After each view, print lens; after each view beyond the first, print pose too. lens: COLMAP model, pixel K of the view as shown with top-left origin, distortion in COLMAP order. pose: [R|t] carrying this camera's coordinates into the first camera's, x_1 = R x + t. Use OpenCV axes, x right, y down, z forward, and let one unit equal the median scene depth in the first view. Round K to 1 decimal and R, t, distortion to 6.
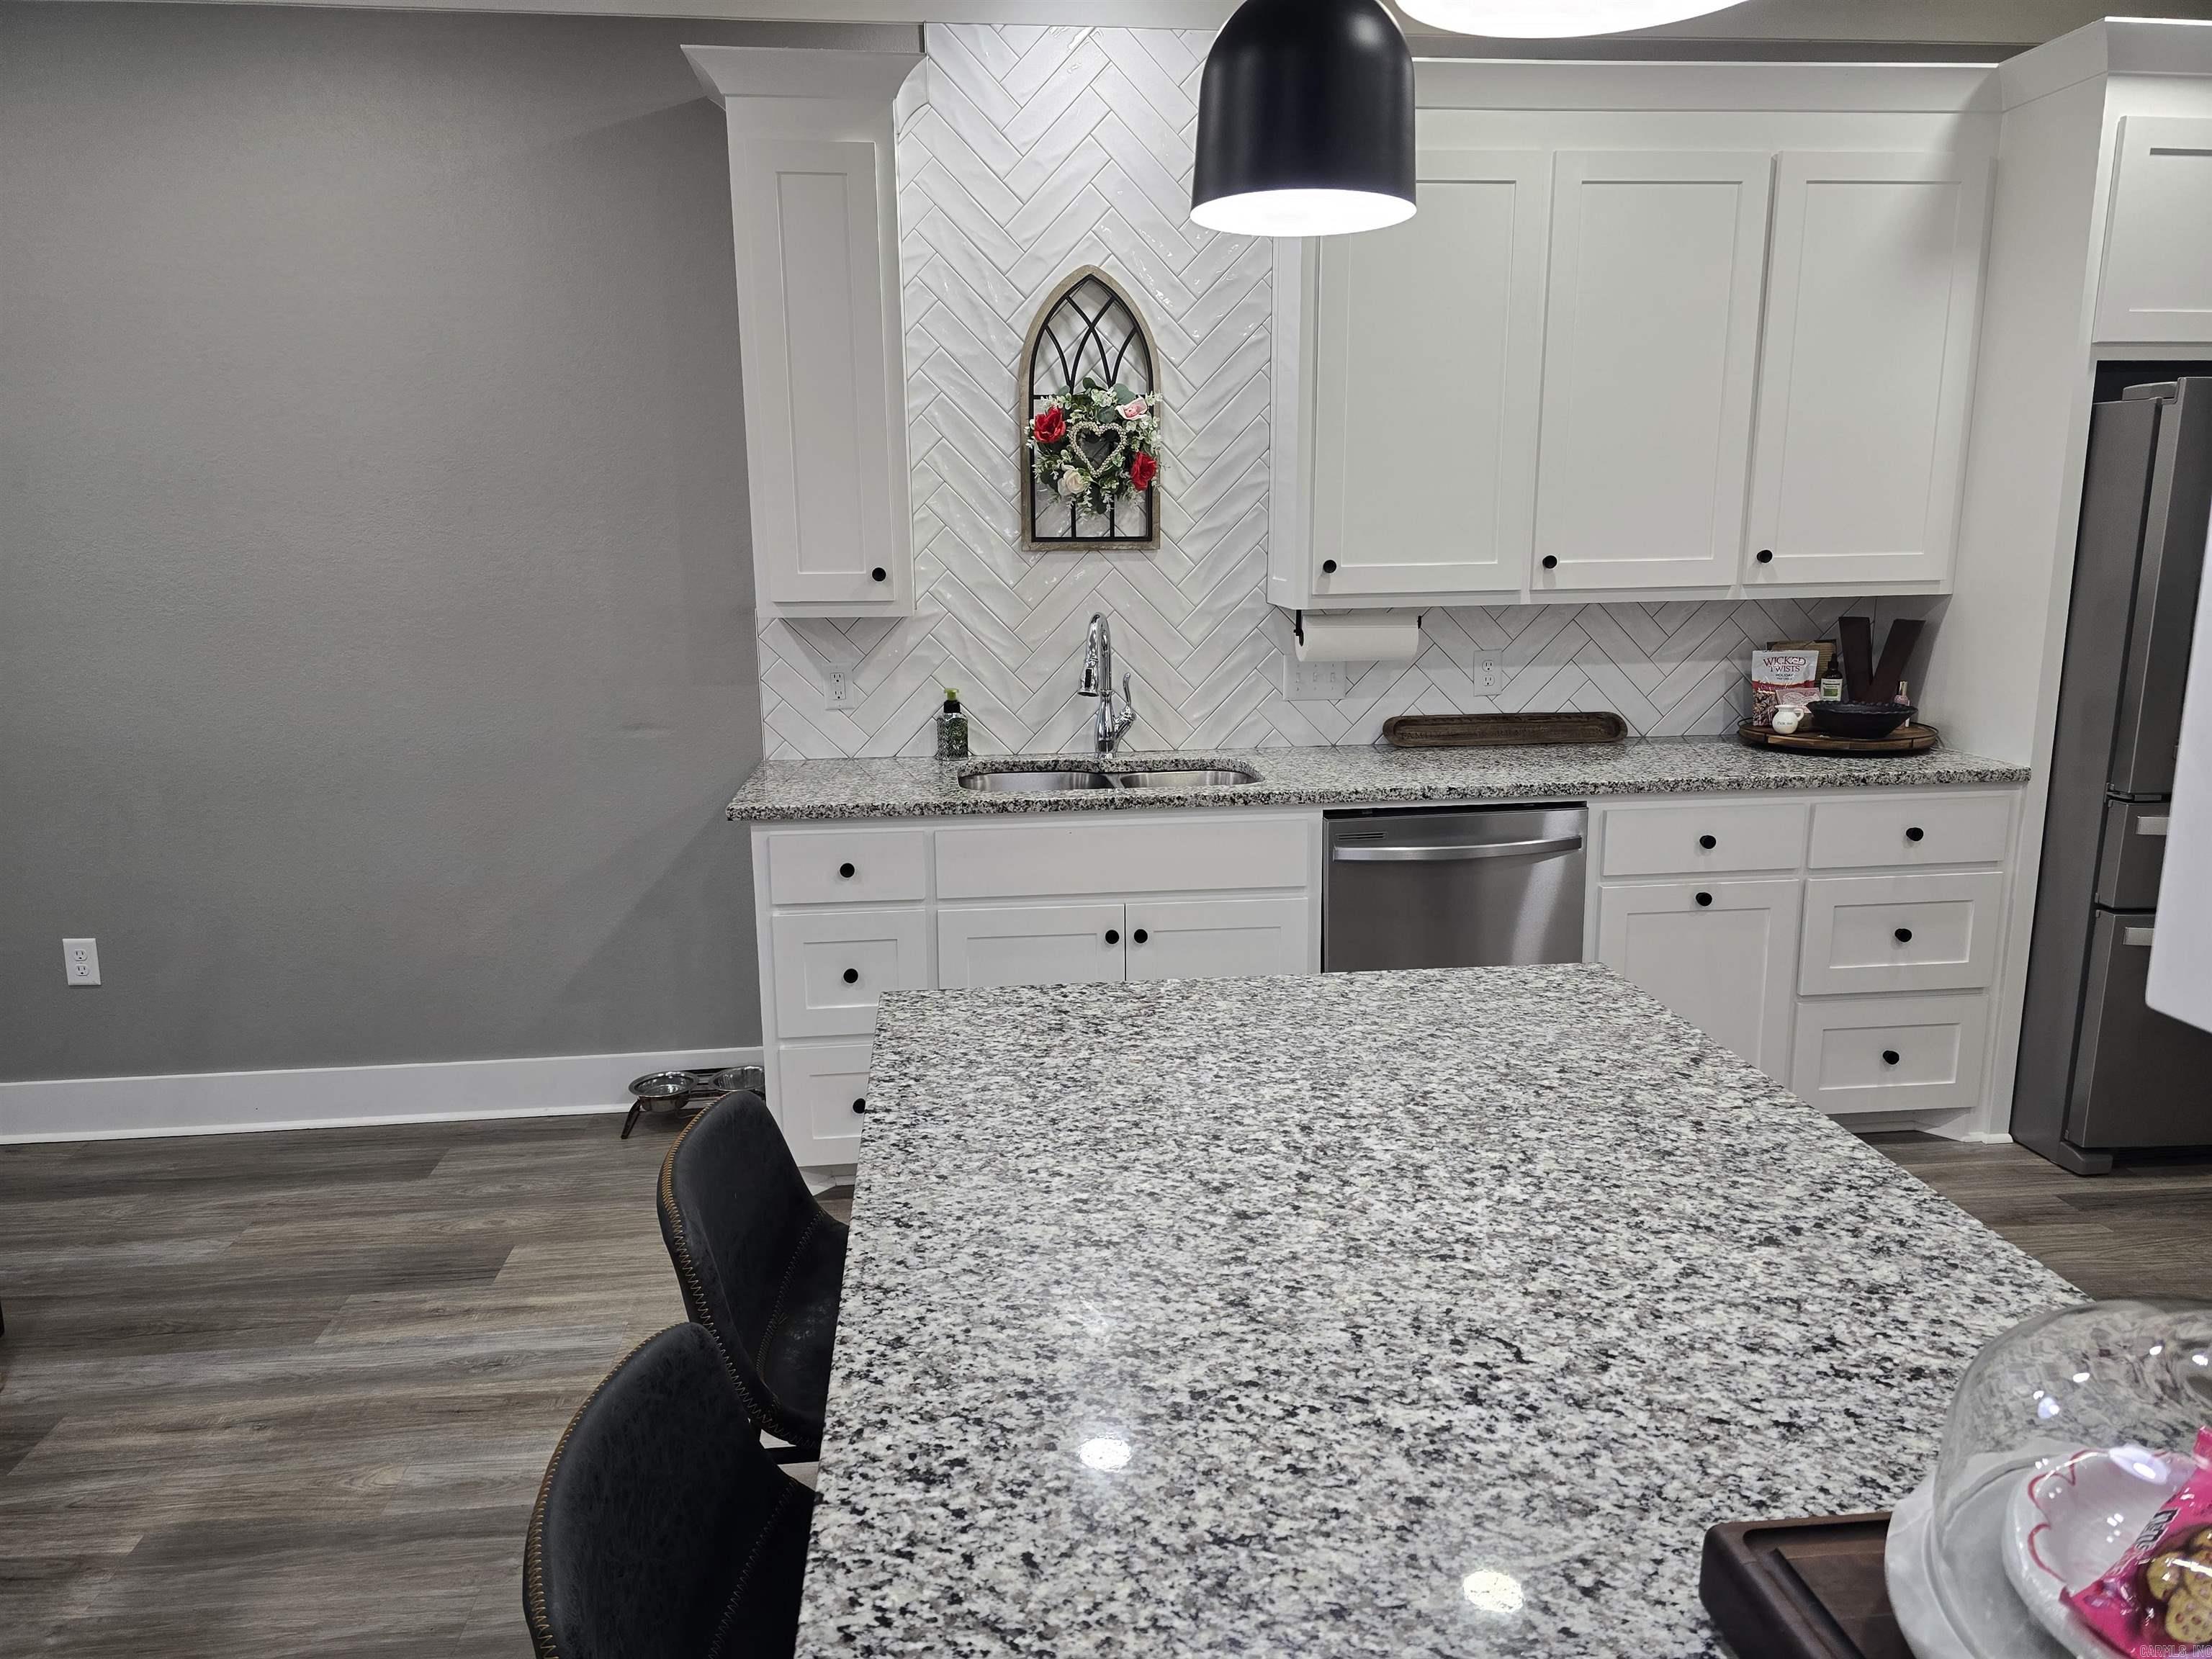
lens RADIAL K [[1475.4, 0, 1108.0], [0, 1475.4, 818.1], [0, 0, 1]] dist [0.083386, -0.079104]
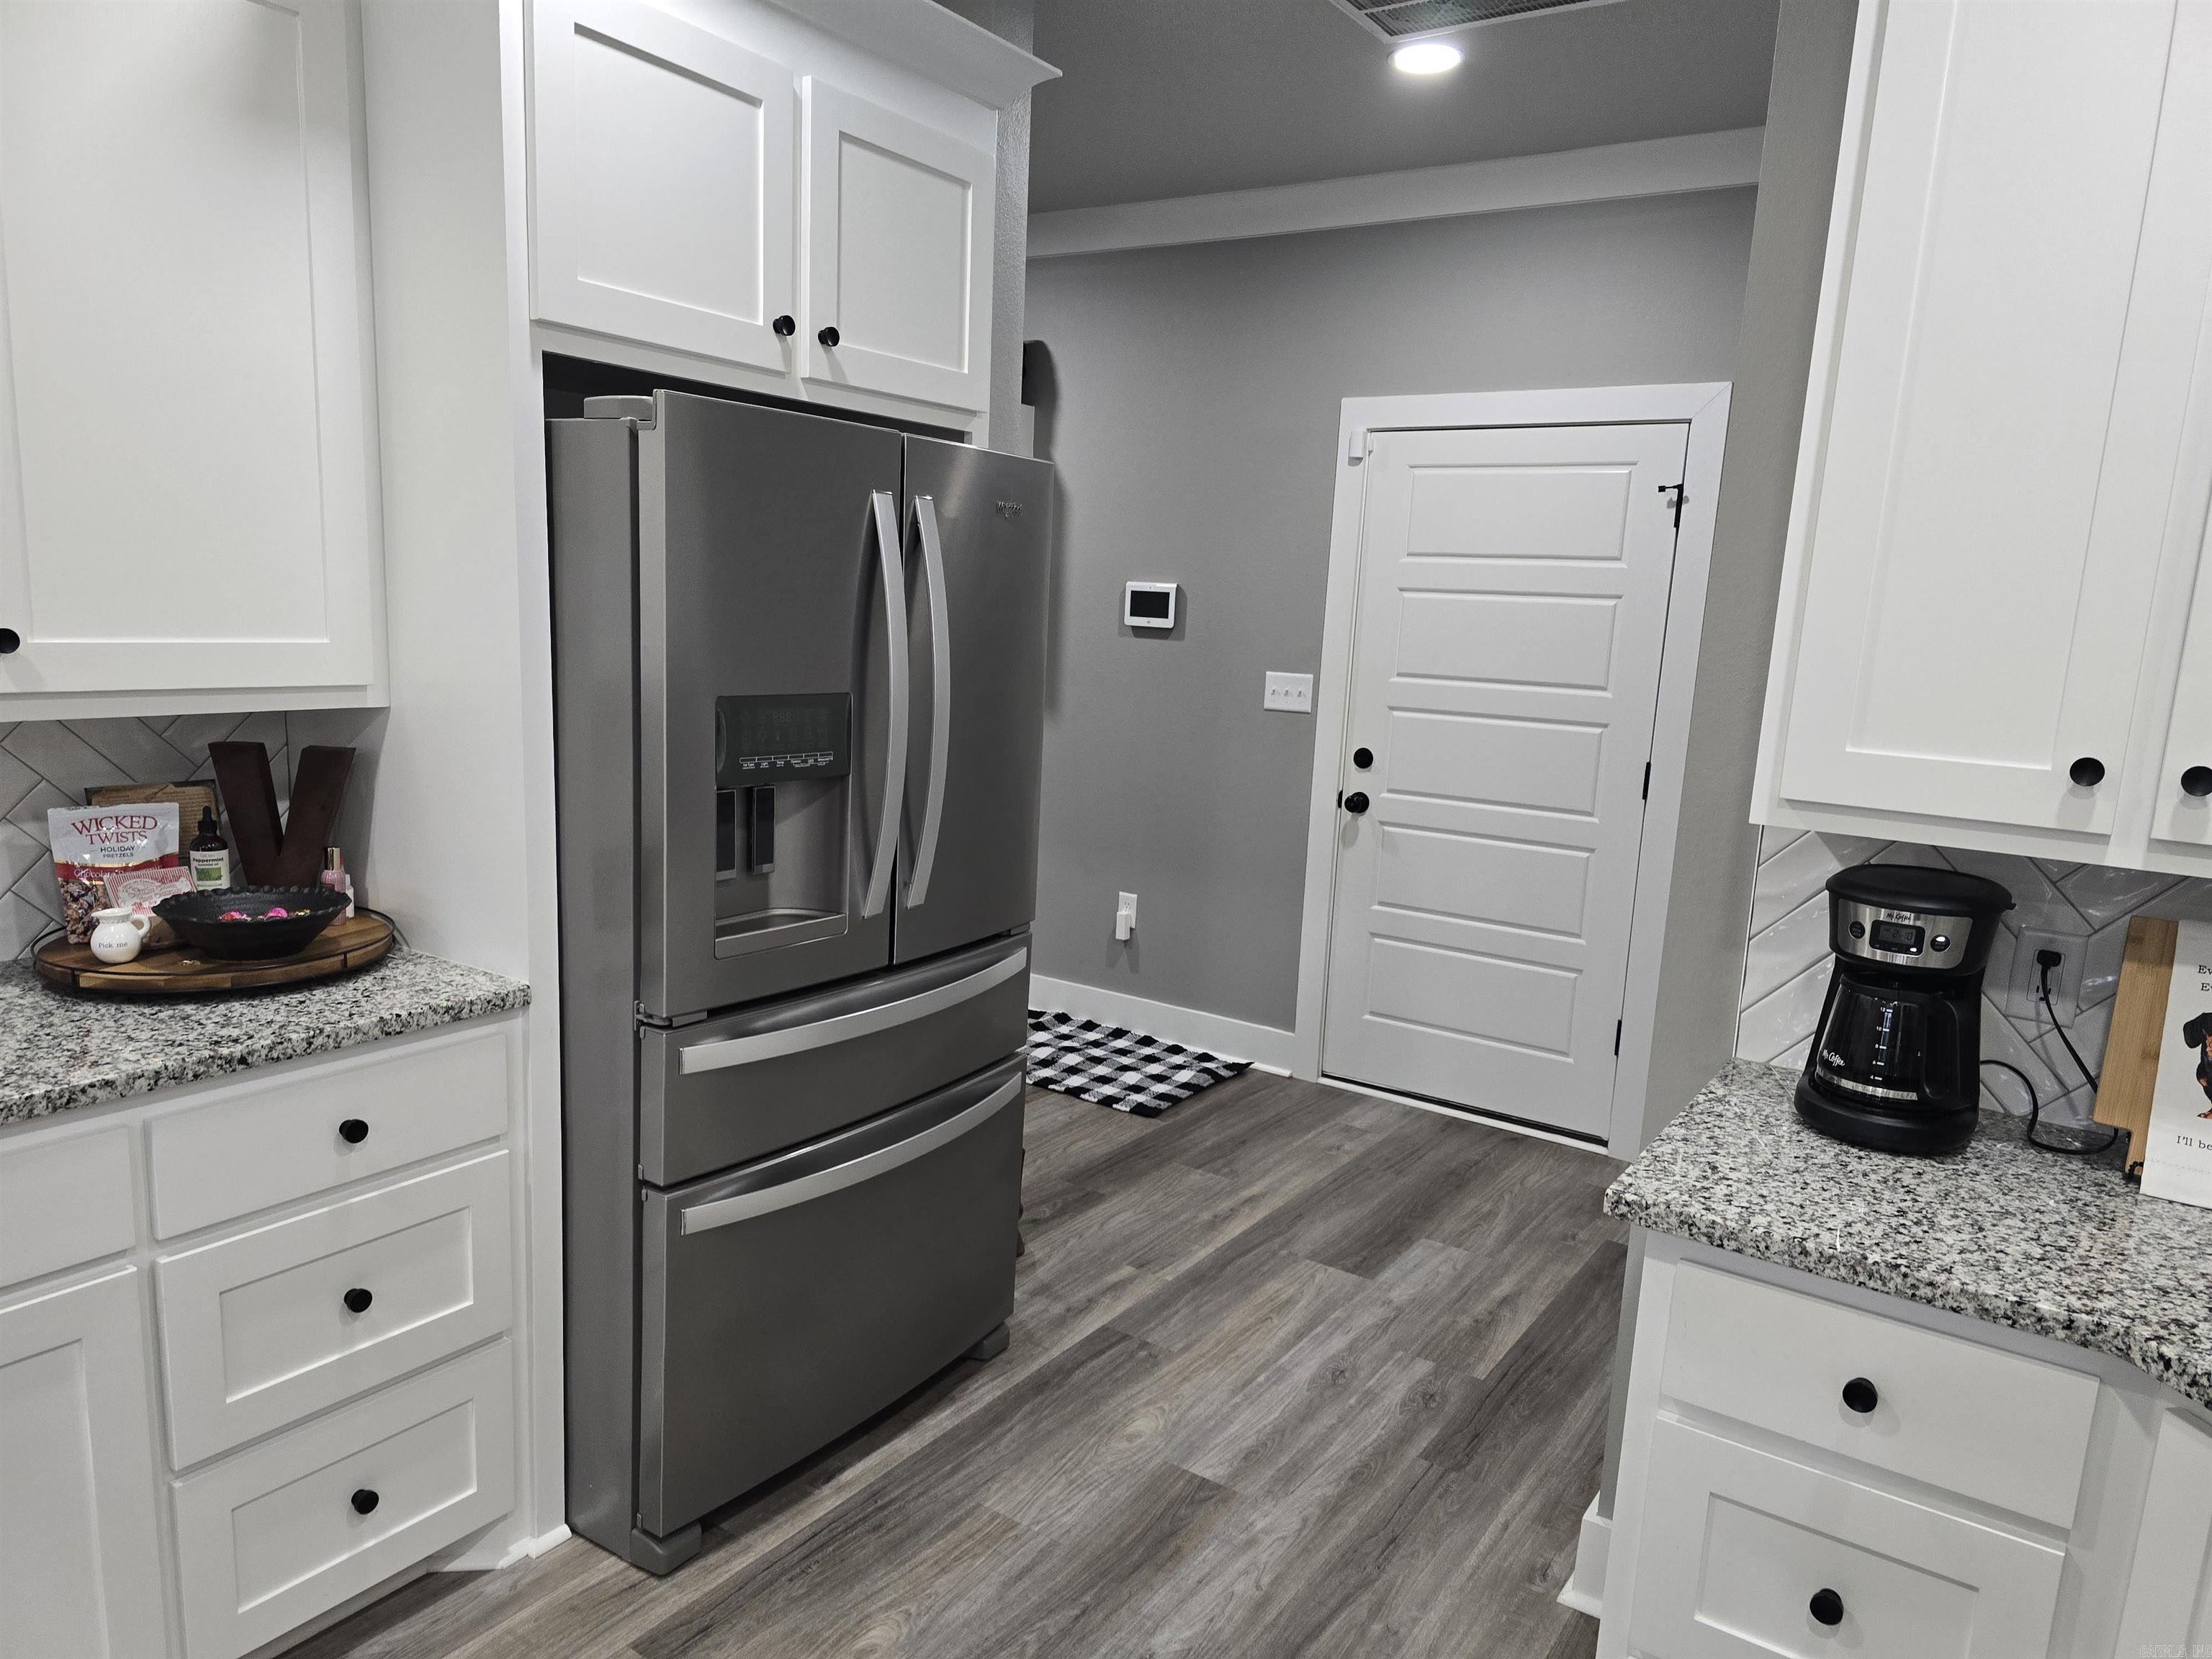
lens RADIAL K [[1476.7, 0, 1118.7], [0, 1476.7, 861.6], [0, 0, 1]] dist [0.089476, -0.090742]
pose [[0.640708, -0.094595, 0.761935, 0.527639], [0.097223, 0.994389, 0.041701, -0.156818], [-0.761604, 0.047359, 0.646310, 0.710428]]
